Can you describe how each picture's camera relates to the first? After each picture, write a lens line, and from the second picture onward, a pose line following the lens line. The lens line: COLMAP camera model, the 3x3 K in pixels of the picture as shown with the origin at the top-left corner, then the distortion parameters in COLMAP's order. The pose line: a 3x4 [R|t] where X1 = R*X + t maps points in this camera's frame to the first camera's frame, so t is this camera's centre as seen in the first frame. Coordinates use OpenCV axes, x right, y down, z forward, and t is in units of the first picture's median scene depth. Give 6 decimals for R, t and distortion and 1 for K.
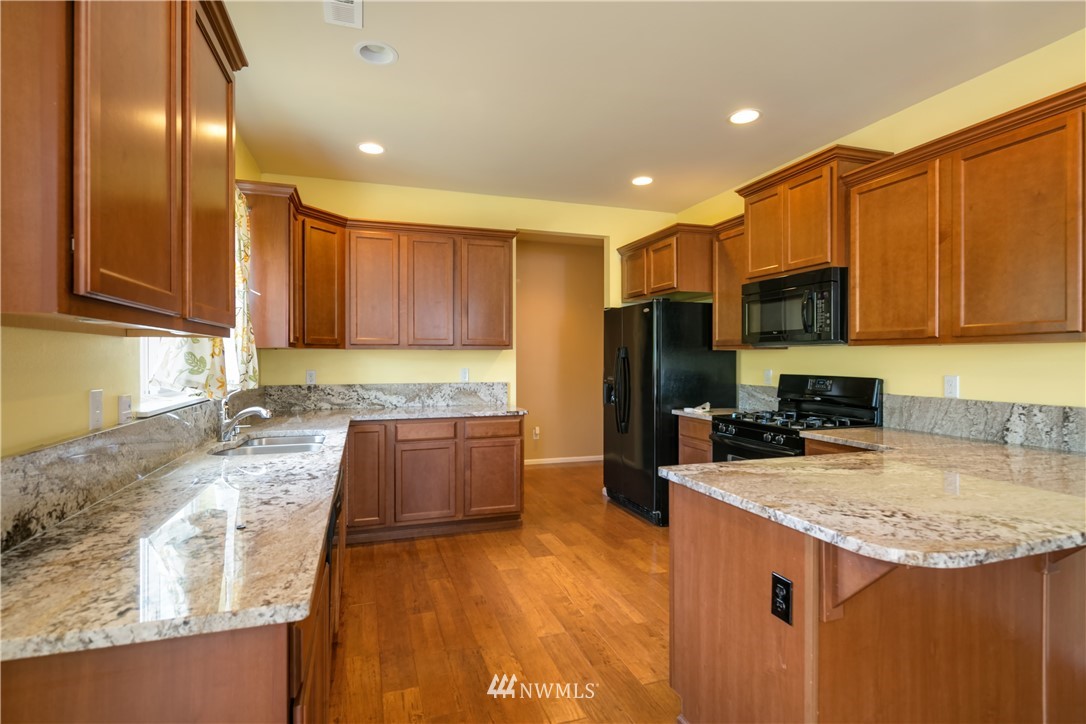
lens RADIAL K [[528.8, 0, 540.6], [0, 528.8, 360.5], [0, 0, 1]] dist [-0.001347, -0.000295]
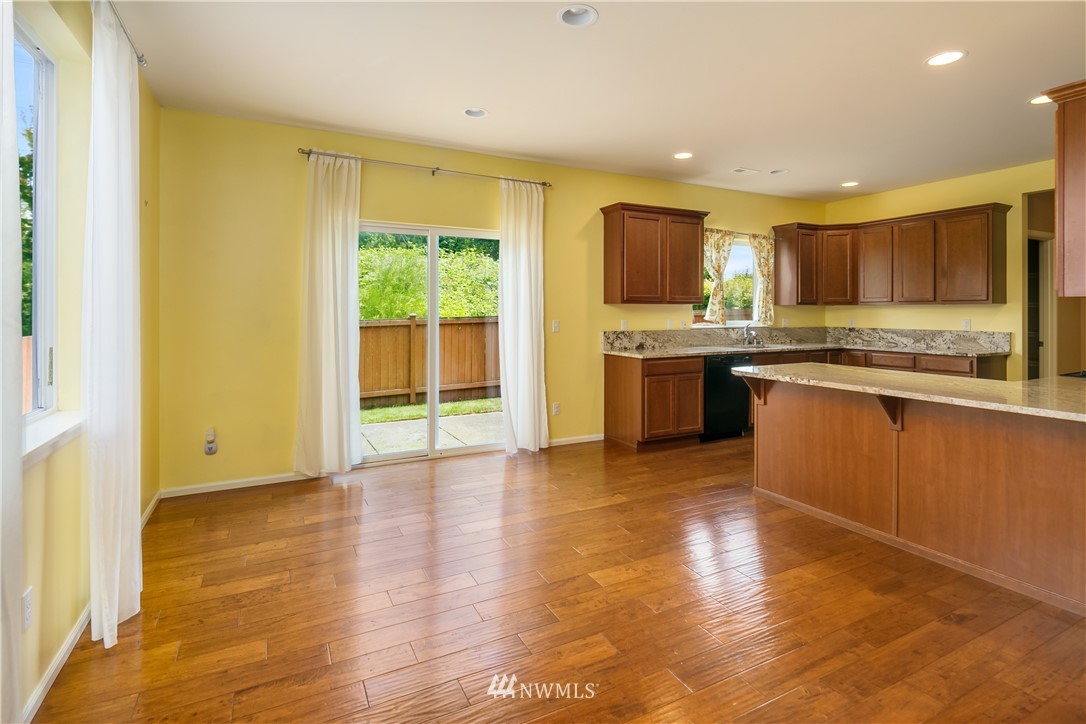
lens RADIAL K [[528.8, 0, 528.8], [0, 528.8, 311.8], [0, 0, 1]] dist [-0.001347, -0.000295]
pose [[0.148903, 0.004044, -0.988843, 0.986634], [-0.003283, 0.999988, 0.003595, -0.003644], [0.988846, 0.002711, 0.148915, -0.200817]]
